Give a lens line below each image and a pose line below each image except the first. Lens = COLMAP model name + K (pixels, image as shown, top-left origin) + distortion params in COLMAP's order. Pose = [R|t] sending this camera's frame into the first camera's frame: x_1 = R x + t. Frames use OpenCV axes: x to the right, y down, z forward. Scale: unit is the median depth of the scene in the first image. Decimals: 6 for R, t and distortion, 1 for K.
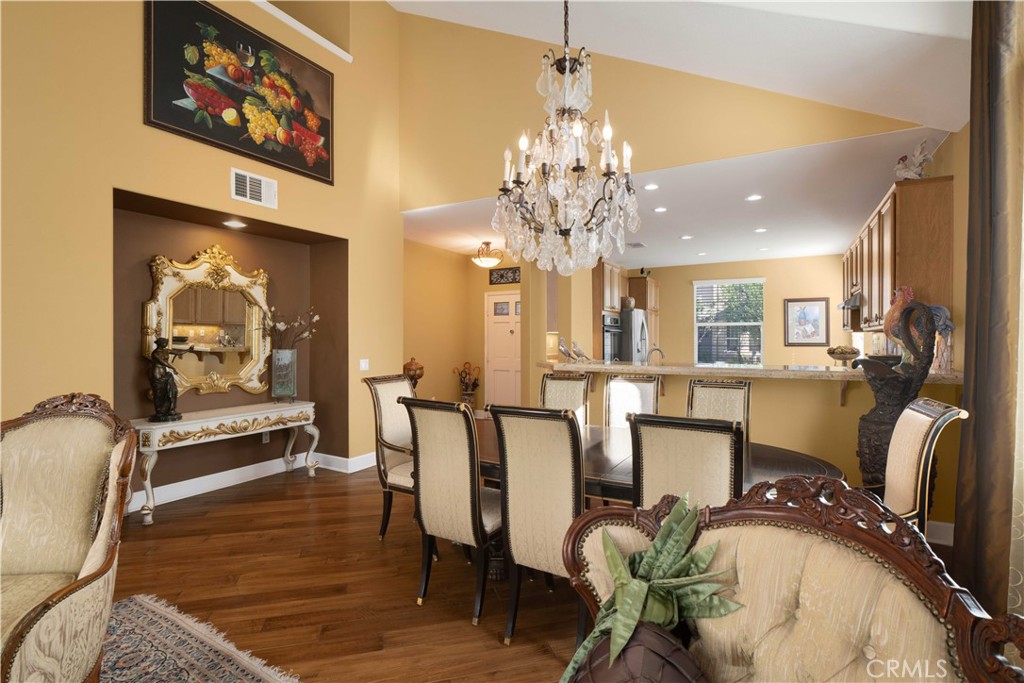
lens RADIAL K [[480.5, 0, 512.0], [0, 480.5, 341.5], [0, 0, 1]] dist [-0.018461, 0.000483]
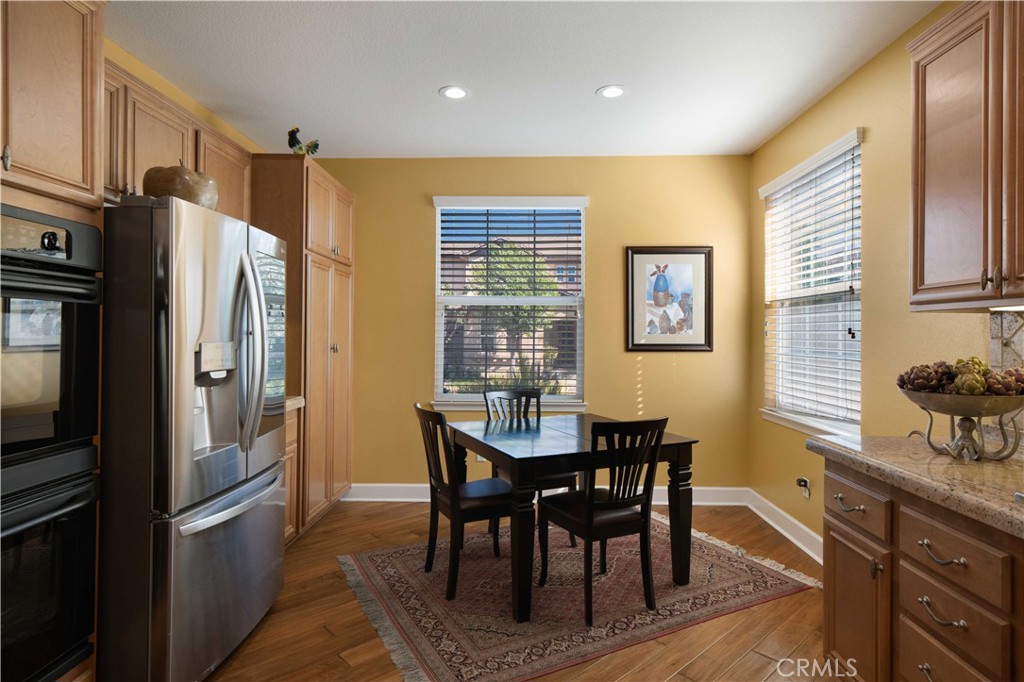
lens RADIAL K [[555.5, 0, 512.0], [0, 555.5, 341.0], [0, 0, 1]] dist [0.000134, 0.000414]
pose [[0.883819, 0.002675, 0.467821, 0.458039], [-0.005475, 0.999974, 0.004626, -0.003497], [-0.467797, -0.006650, 0.883811, 1.160283]]
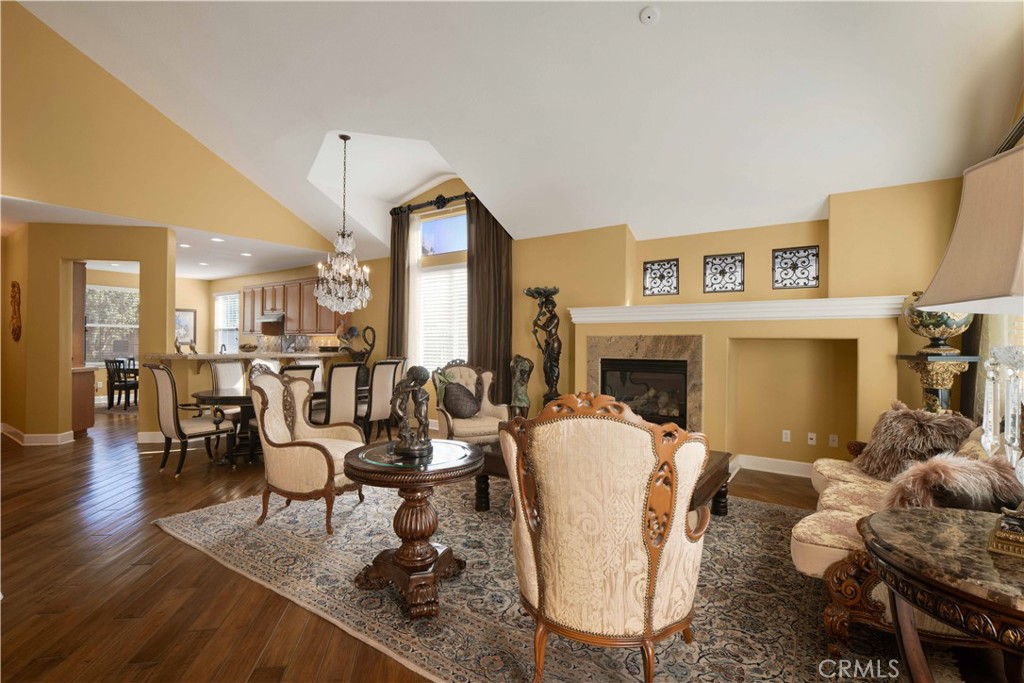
lens RADIAL K [[480.5, 0, 512.0], [0, 480.5, 341.5], [0, 0, 1]] dist [-0.018461, 0.000483]
pose [[0.103161, 0.004557, 0.994654, -1.153120], [0.001957, 0.999987, -0.004785, 0.015770], [-0.994663, 0.002440, 0.103151, -0.093632]]
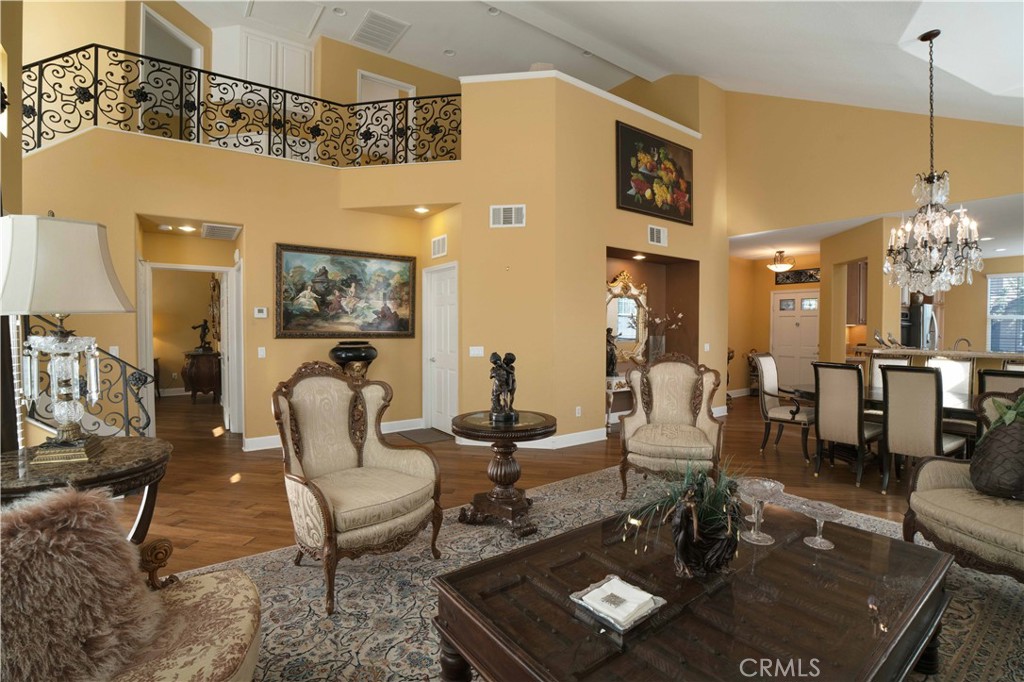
lens RADIAL K [[467.5, 0, 512.0], [0, 467.5, 341.0], [0, 0, 1]] dist [-0.045969, 0.000850]
pose [[0.907916, 0.016275, -0.418836, -0.292934], [-0.008763, 0.999765, 0.019853, 0.007815], [0.419060, -0.014354, 0.907845, -0.573865]]
